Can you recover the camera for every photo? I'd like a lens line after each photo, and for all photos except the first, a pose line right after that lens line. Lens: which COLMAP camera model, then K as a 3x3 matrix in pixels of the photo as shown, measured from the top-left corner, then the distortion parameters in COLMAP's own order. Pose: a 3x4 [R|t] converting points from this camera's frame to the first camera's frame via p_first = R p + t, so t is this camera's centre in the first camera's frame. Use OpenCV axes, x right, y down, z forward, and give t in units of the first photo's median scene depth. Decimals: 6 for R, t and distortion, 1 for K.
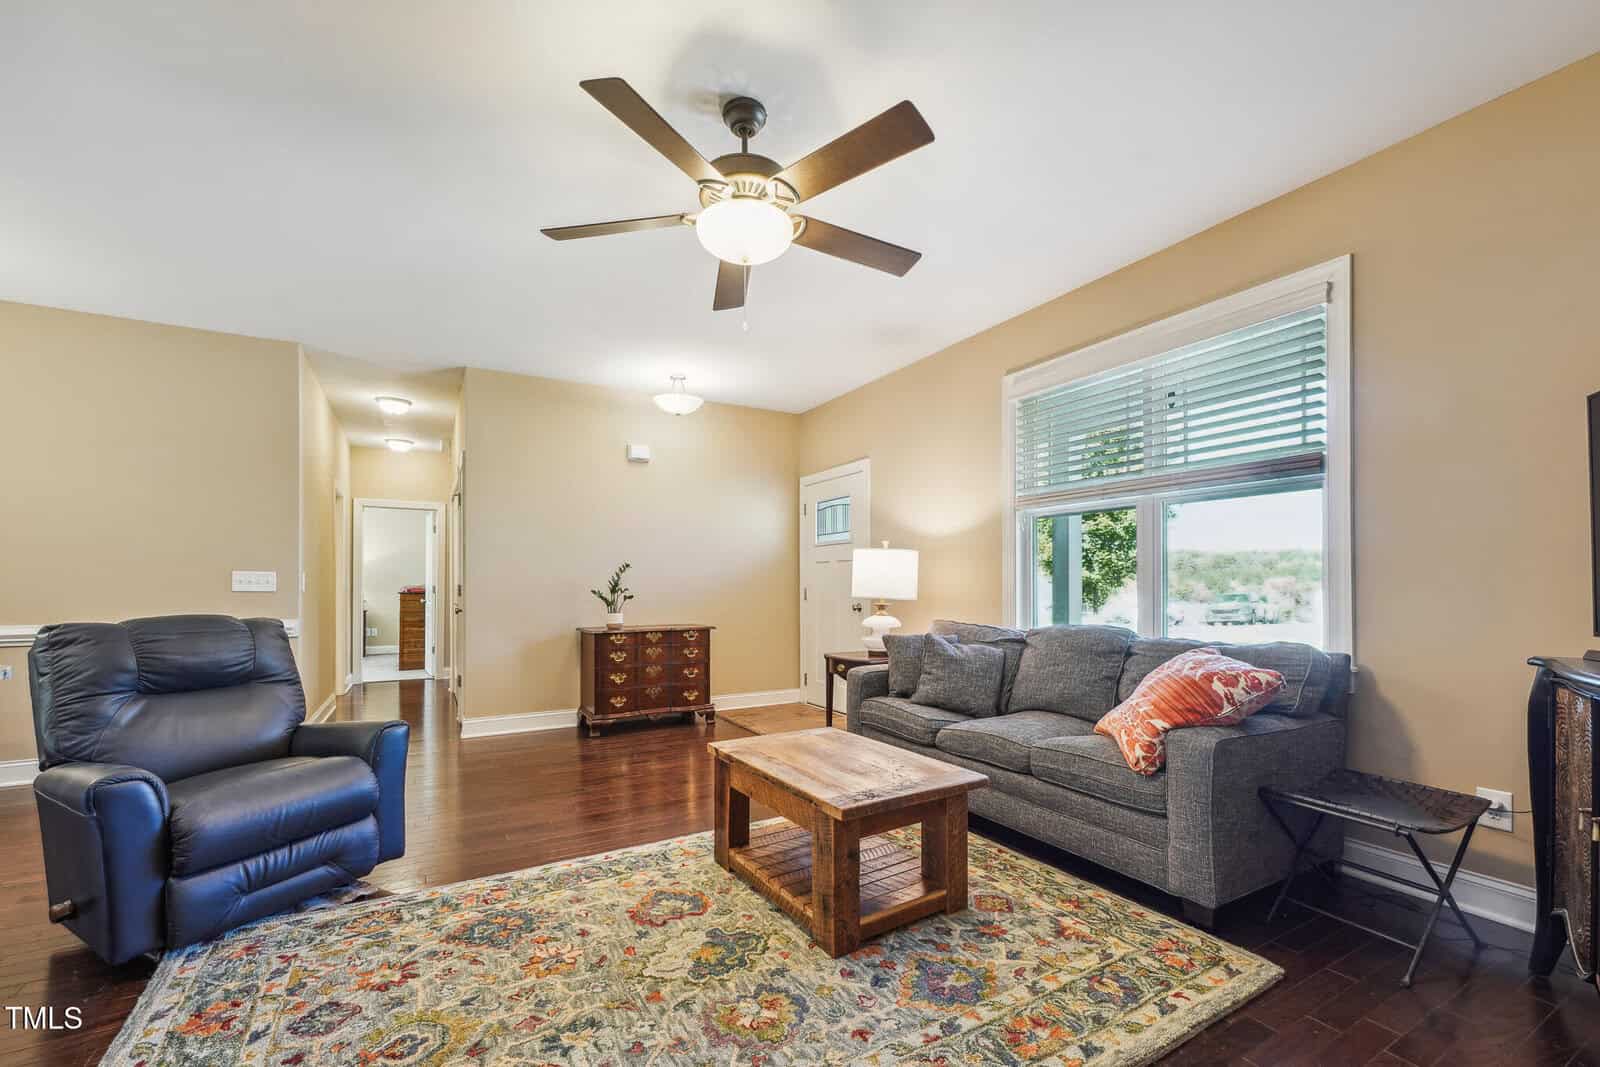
lens RADIAL K [[654.7, 0, 791.5], [0, 654.7, 583.9], [0, 0, 1]] dist [-0.000787, 0.001106]
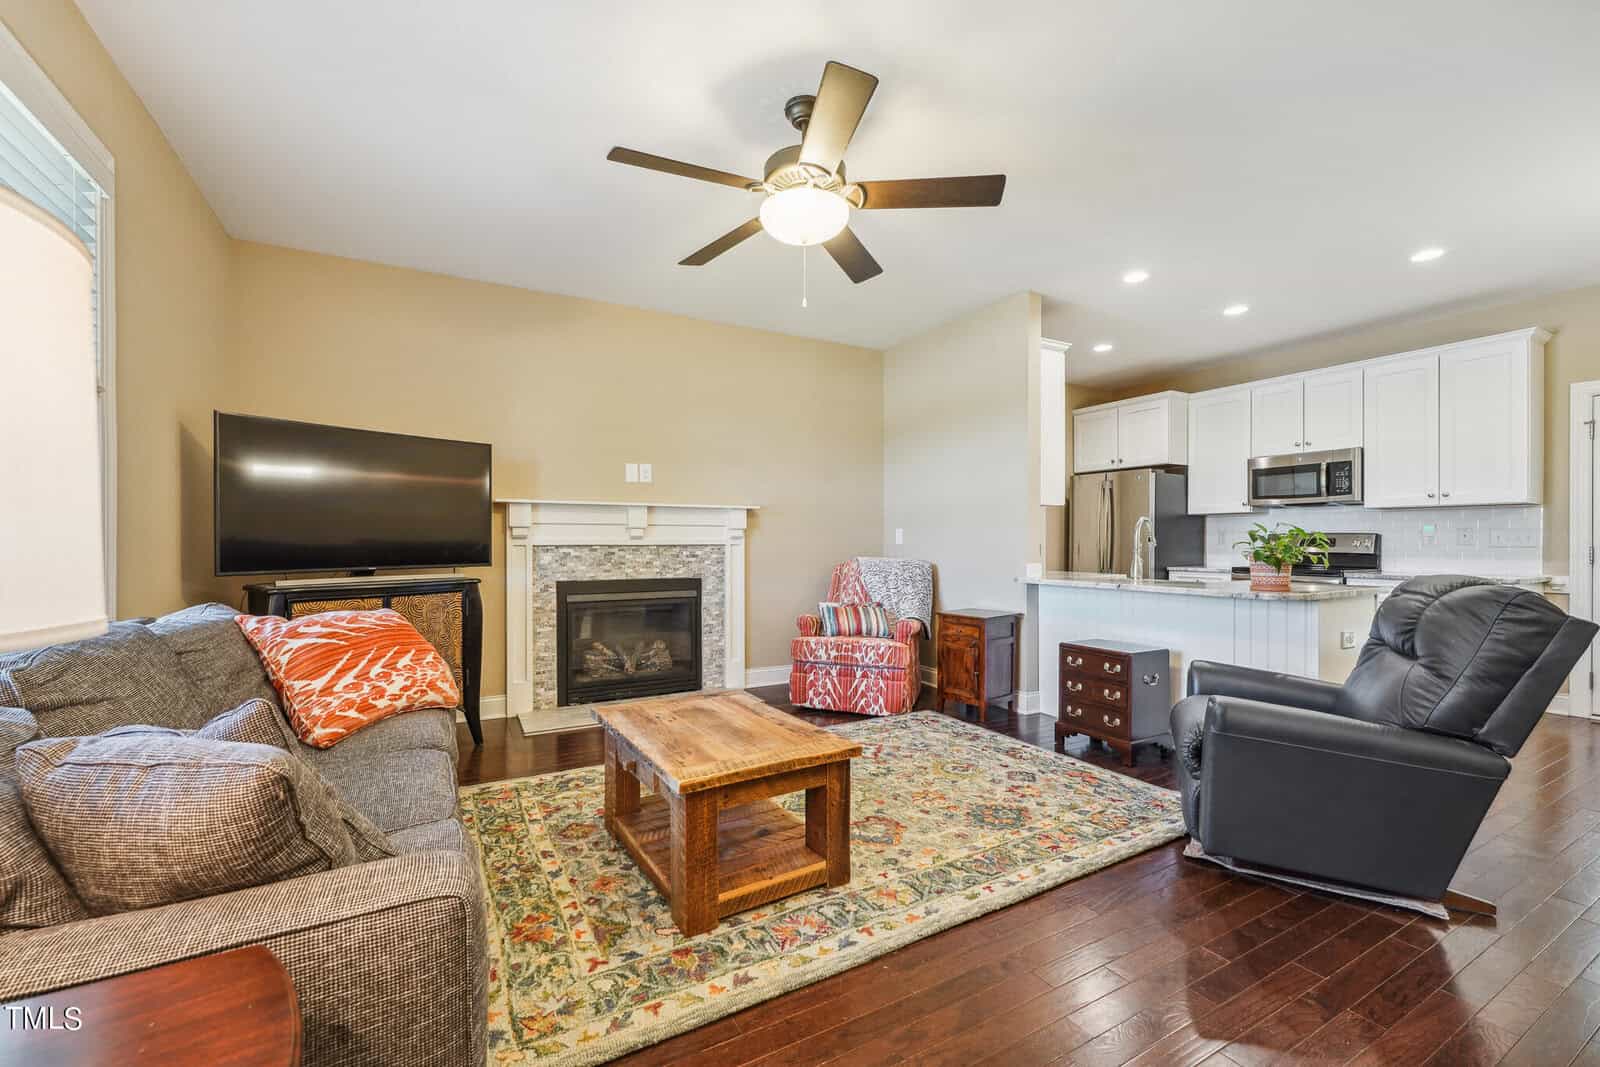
lens RADIAL K [[654.7, 0, 792.1], [0, 654.7, 542.3], [0, 0, 1]] dist [-0.000787, 0.001106]
pose [[-0.999944, 0.000212, 0.010541, -0.059656], [0.000203, 1.000000, -0.000906, 0.004352], [-0.010541, -0.000904, -0.999944, 1.968203]]
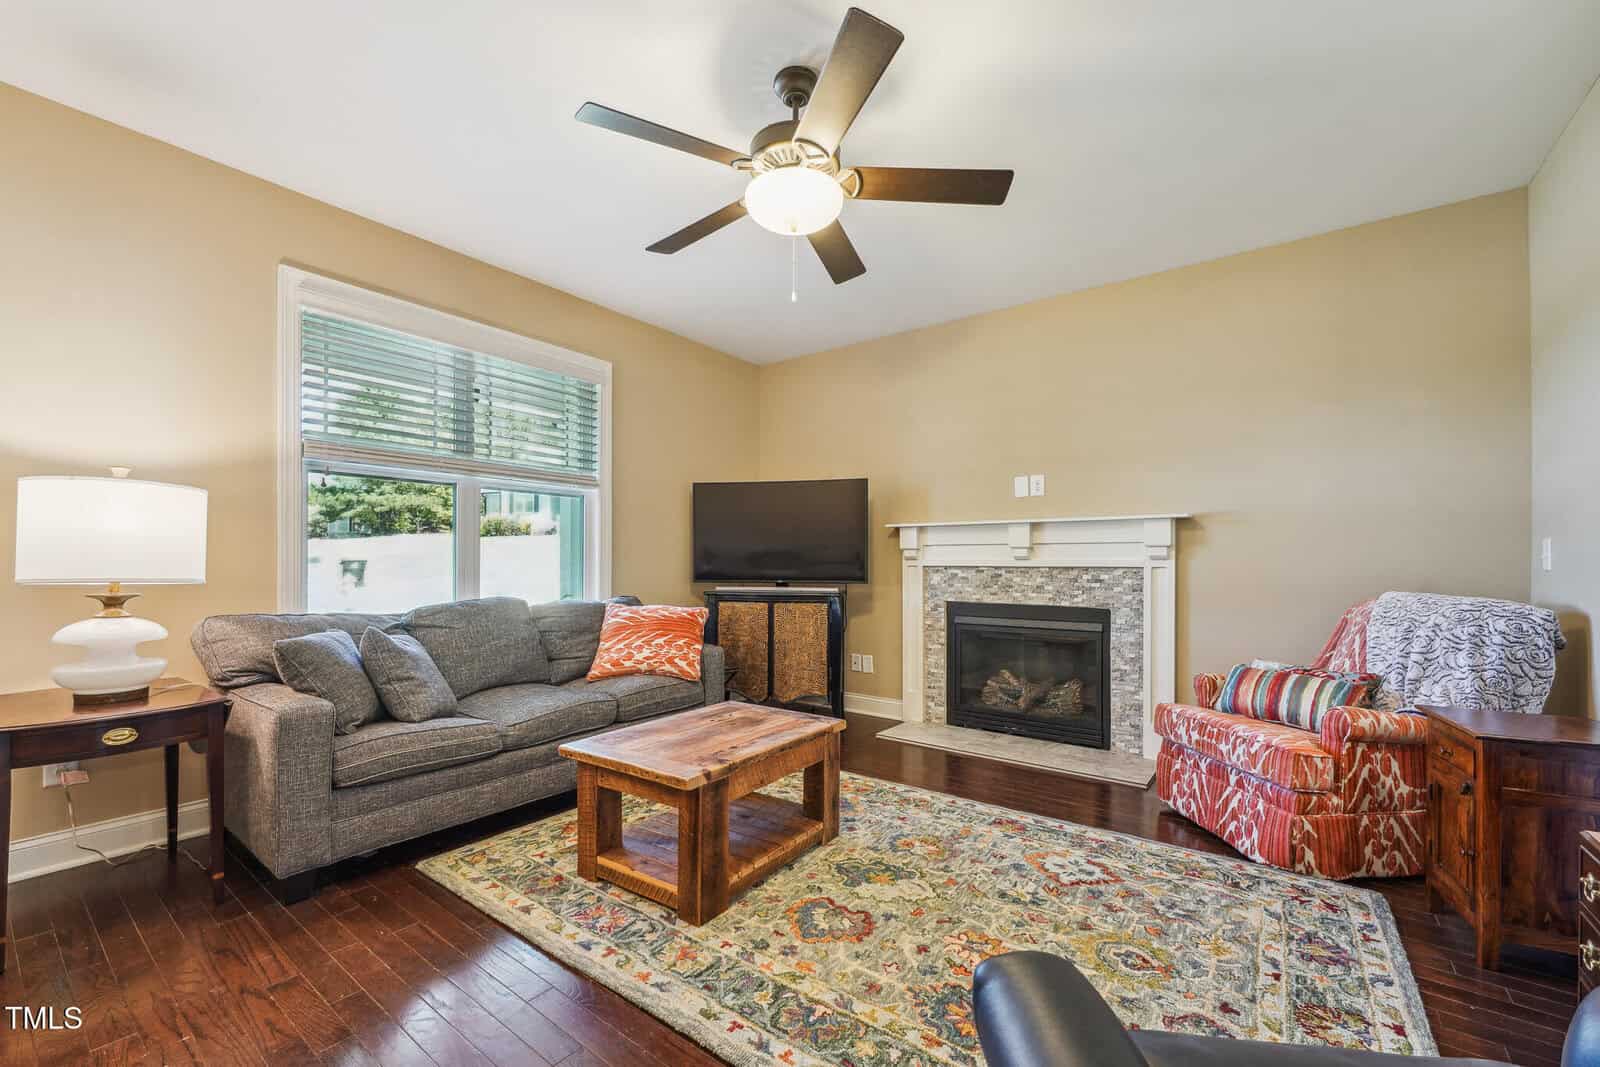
lens RADIAL K [[654.7, 0, 786.3], [0, 654.7, 561.4], [0, 0, 1]] dist [-0.000787, 0.001106]
pose [[-0.386589, 0.002017, 0.922250, -0.919803], [-0.006296, 0.999969, -0.004826, 0.009016], [-0.922231, -0.007672, -0.386564, 1.306536]]
